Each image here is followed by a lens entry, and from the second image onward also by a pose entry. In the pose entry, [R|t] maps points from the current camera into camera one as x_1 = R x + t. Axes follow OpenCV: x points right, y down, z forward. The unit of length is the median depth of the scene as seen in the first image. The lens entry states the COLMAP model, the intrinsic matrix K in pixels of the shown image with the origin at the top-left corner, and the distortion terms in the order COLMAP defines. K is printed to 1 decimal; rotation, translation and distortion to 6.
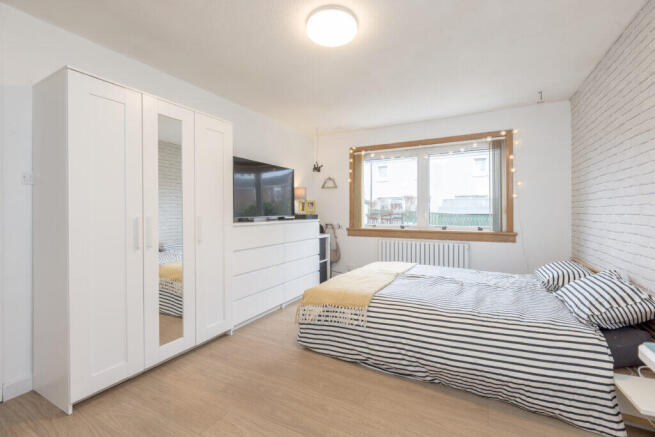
lens RADIAL K [[293.9, 0, 328.3], [0, 293.9, 217.6], [0, 0, 1]] dist [-0.002138, 0.000655]
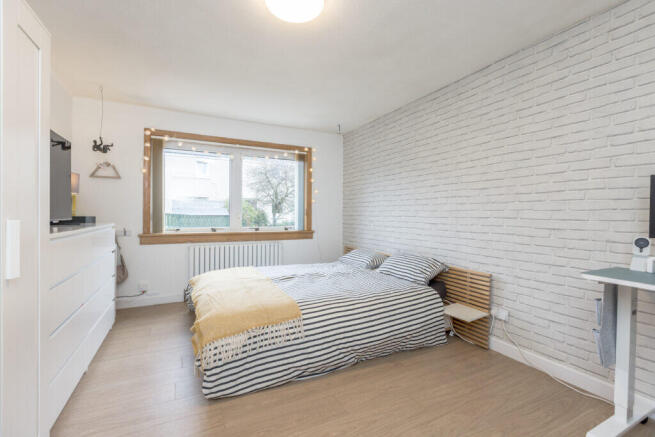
lens RADIAL K [[293.9, 0, 329.6], [0, 293.9, 214.8], [0, 0, 1]] dist [-0.002138, 0.000655]
pose [[0.561223, 0.002903, 0.827660, -0.345042], [0.008193, 0.999925, -0.009063, -0.004210], [-0.827624, 0.011867, 0.561157, 0.231336]]
